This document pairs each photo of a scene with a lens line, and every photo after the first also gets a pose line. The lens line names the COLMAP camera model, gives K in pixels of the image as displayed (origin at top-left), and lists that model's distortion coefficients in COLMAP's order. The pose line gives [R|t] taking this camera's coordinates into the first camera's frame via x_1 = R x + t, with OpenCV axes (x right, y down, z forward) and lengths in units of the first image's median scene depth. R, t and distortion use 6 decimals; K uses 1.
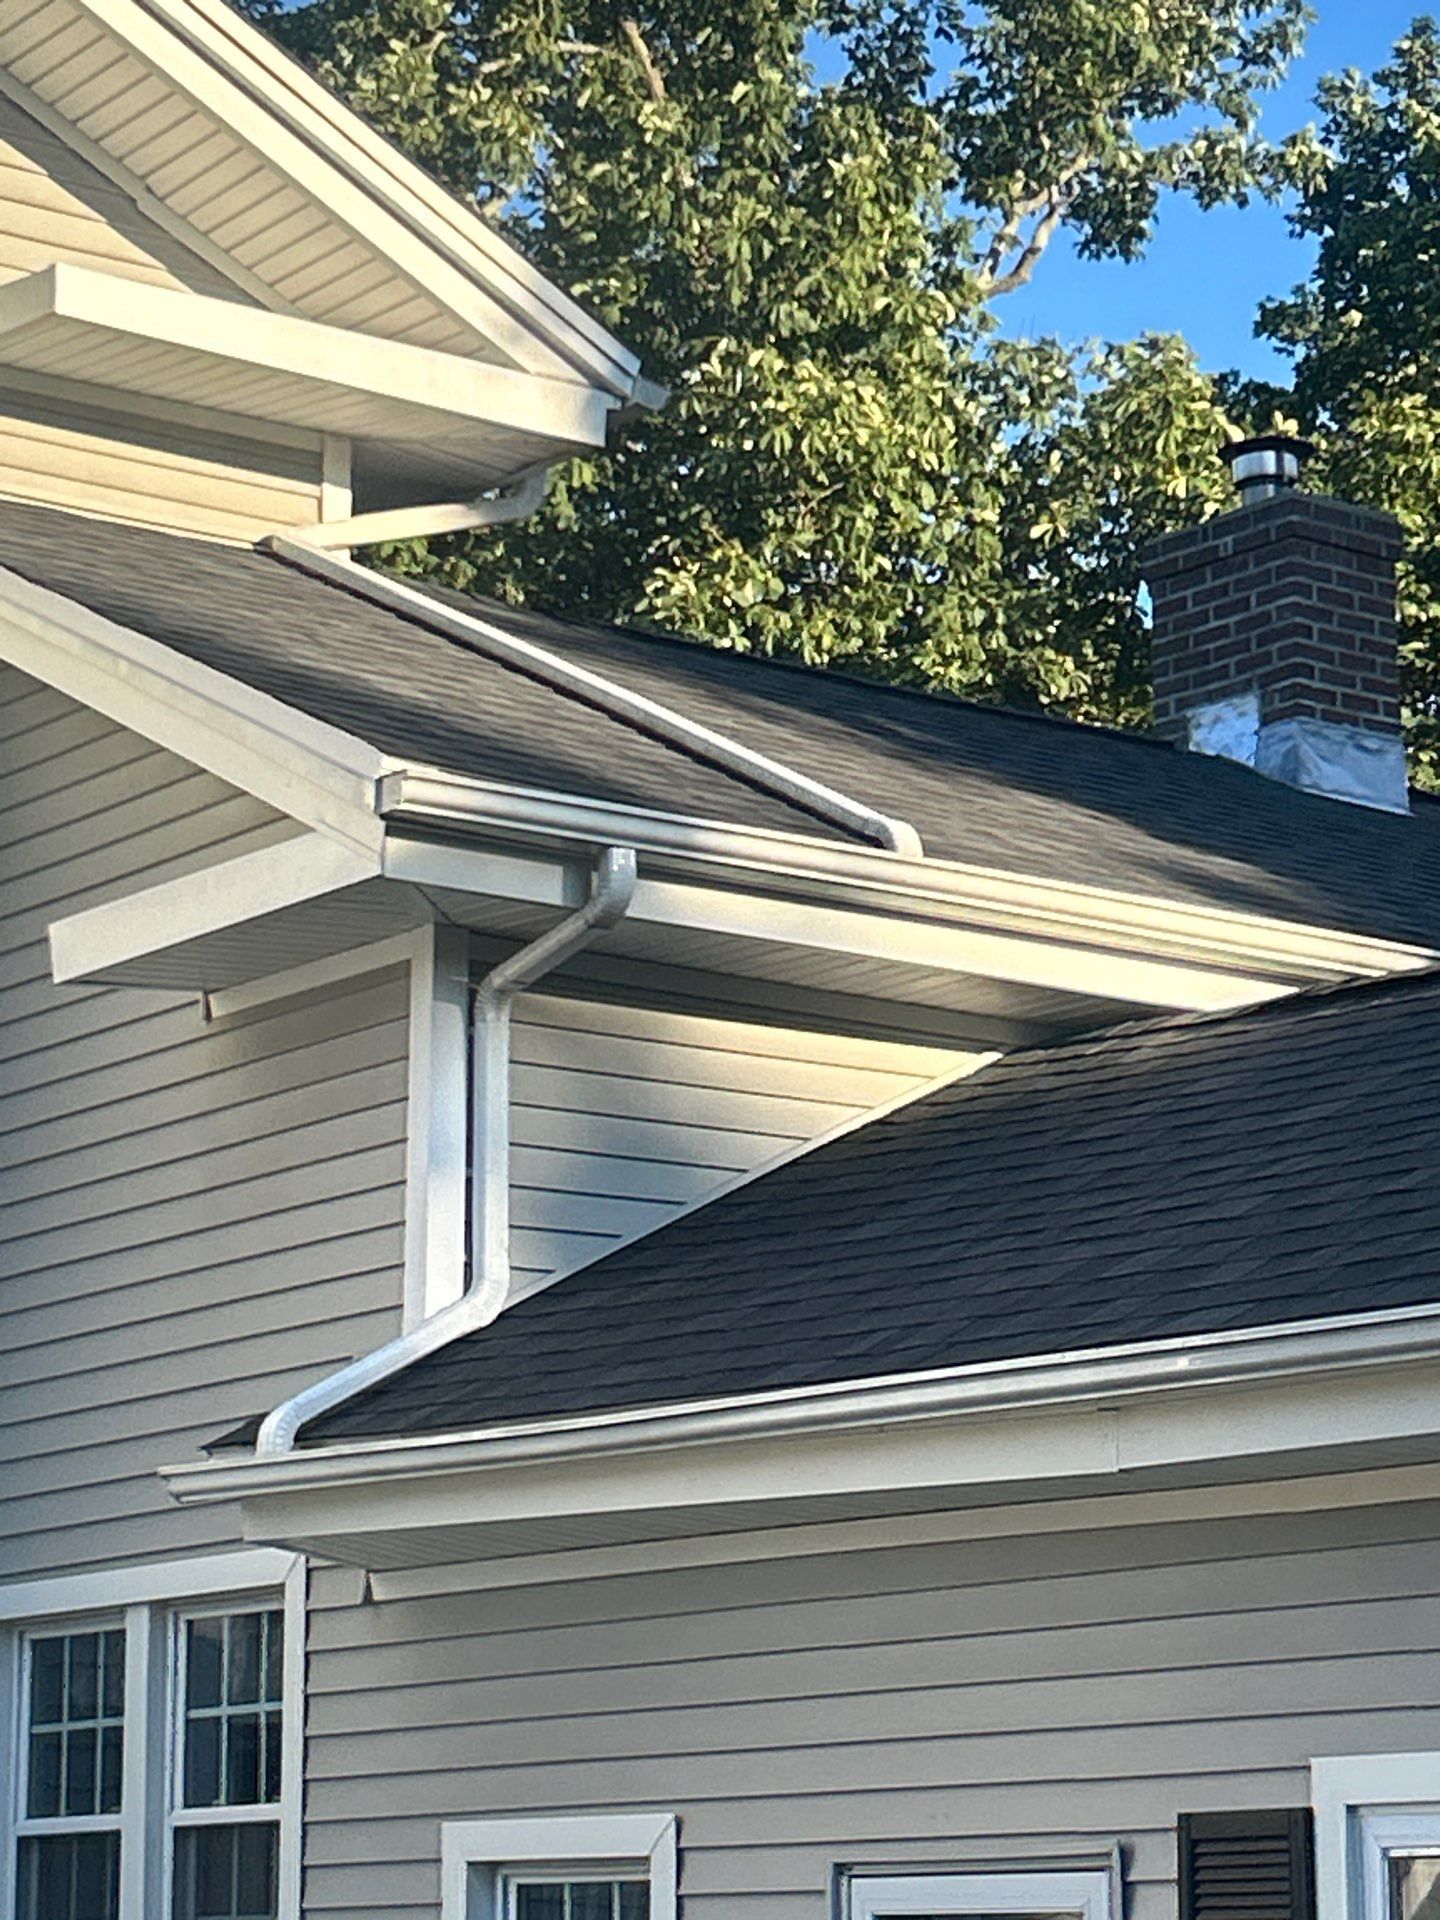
lens RADIAL K [[4970.2, 0, 708.4], [0, 4970.2, 998.6], [0, 0, 1]] dist [0.120665, 0.000000]
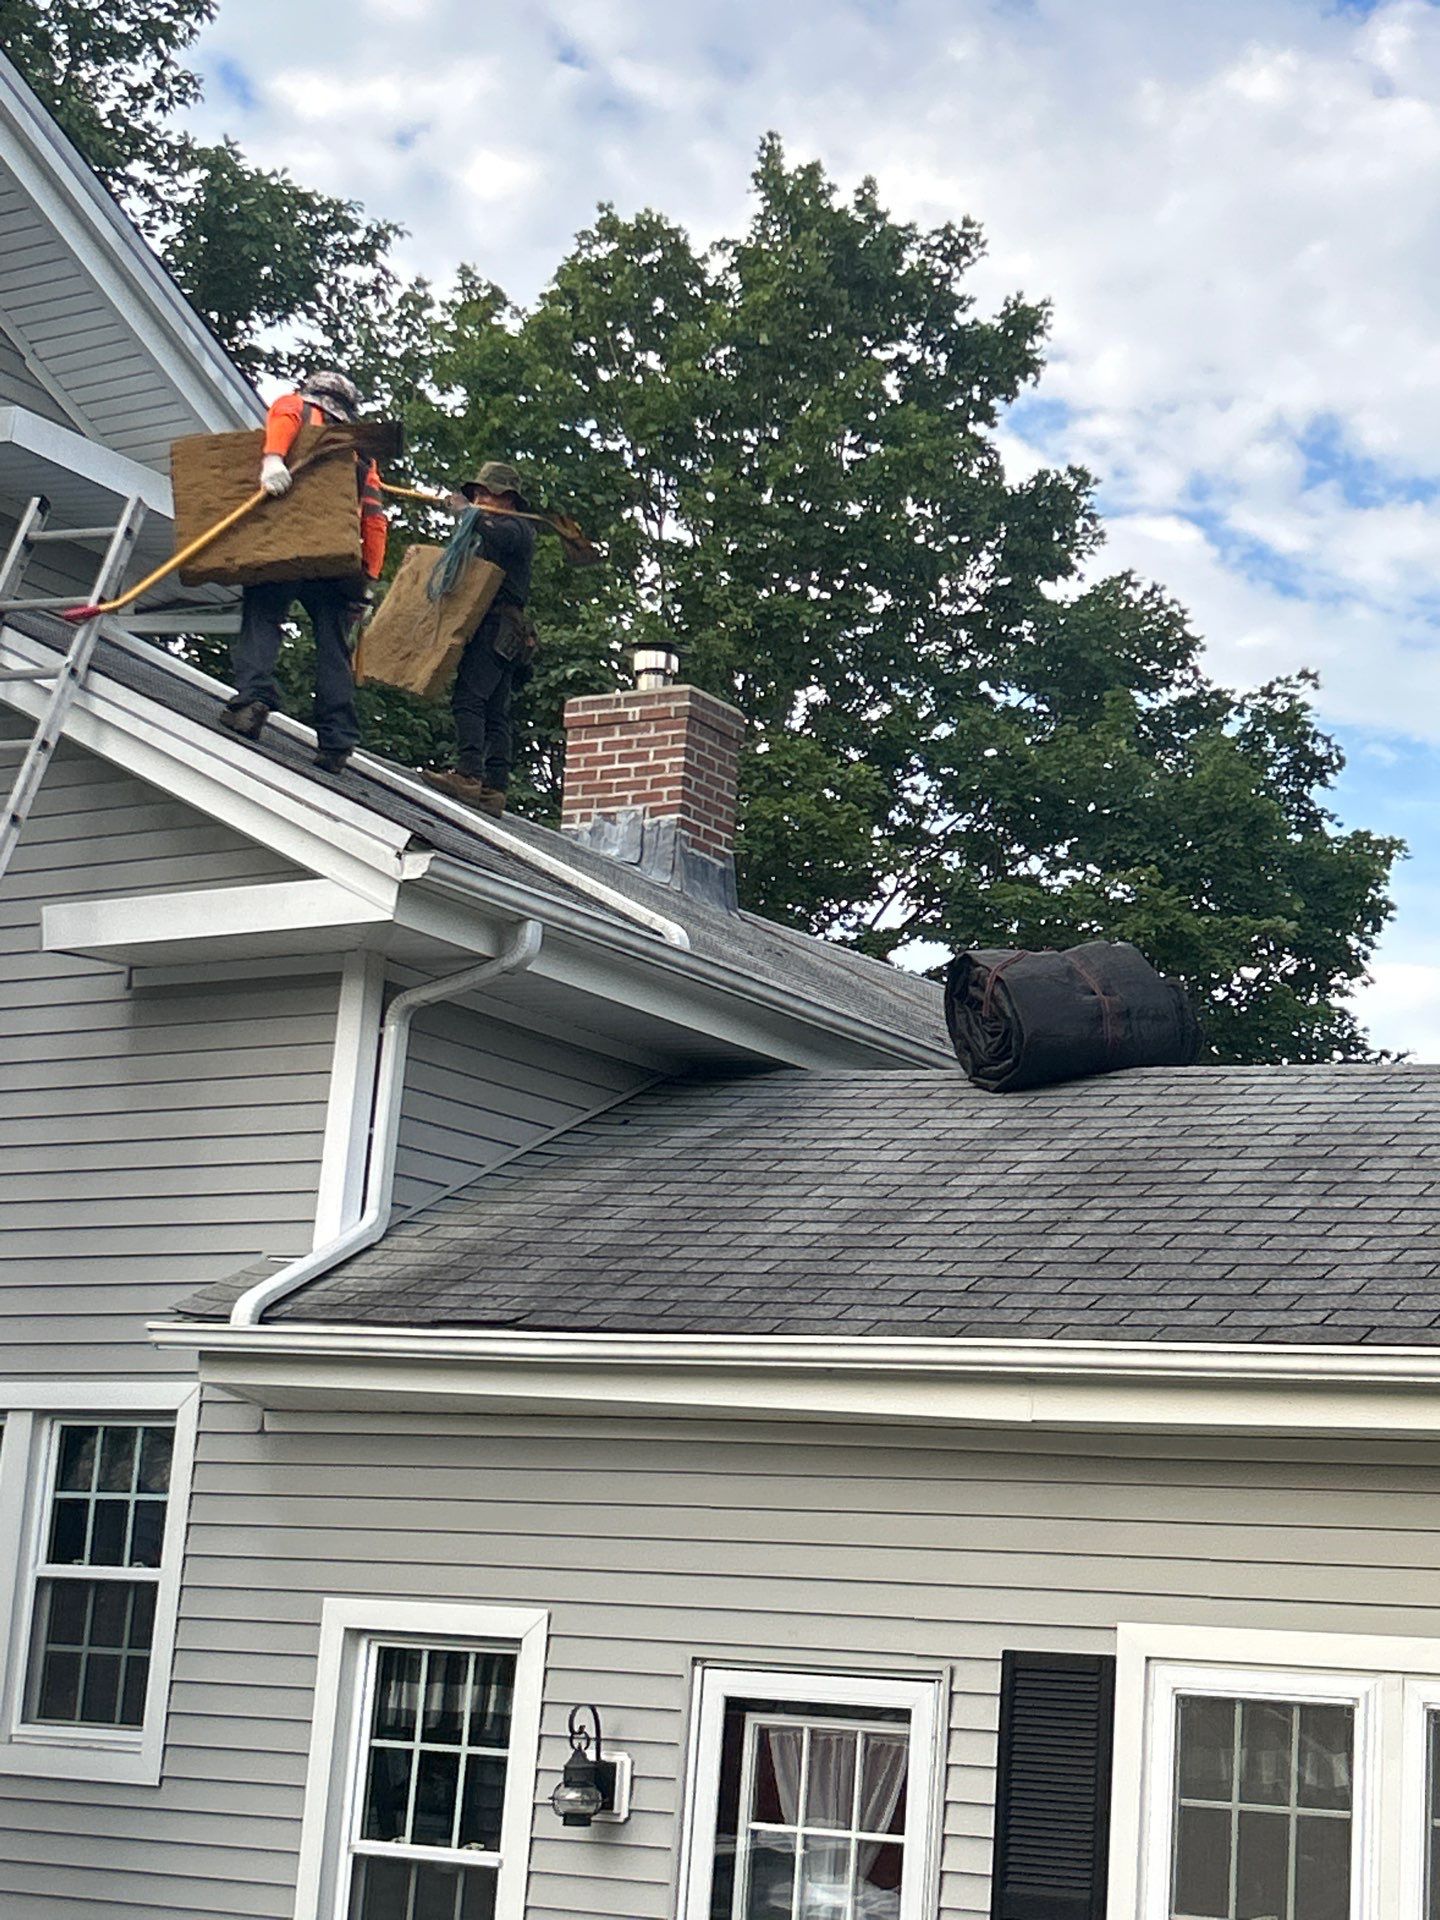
lens RADIAL K [[3757.7, 0, 712.9], [0, 3757.7, 896.1], [0, 0, 1]] dist [0.069096, 0.000000]
pose [[0.943520, 0.140877, 0.299874, -0.291143], [-0.136079, 0.990009, -0.036936, -0.004697], [-0.302081, -0.005957, 0.953263, -0.035995]]
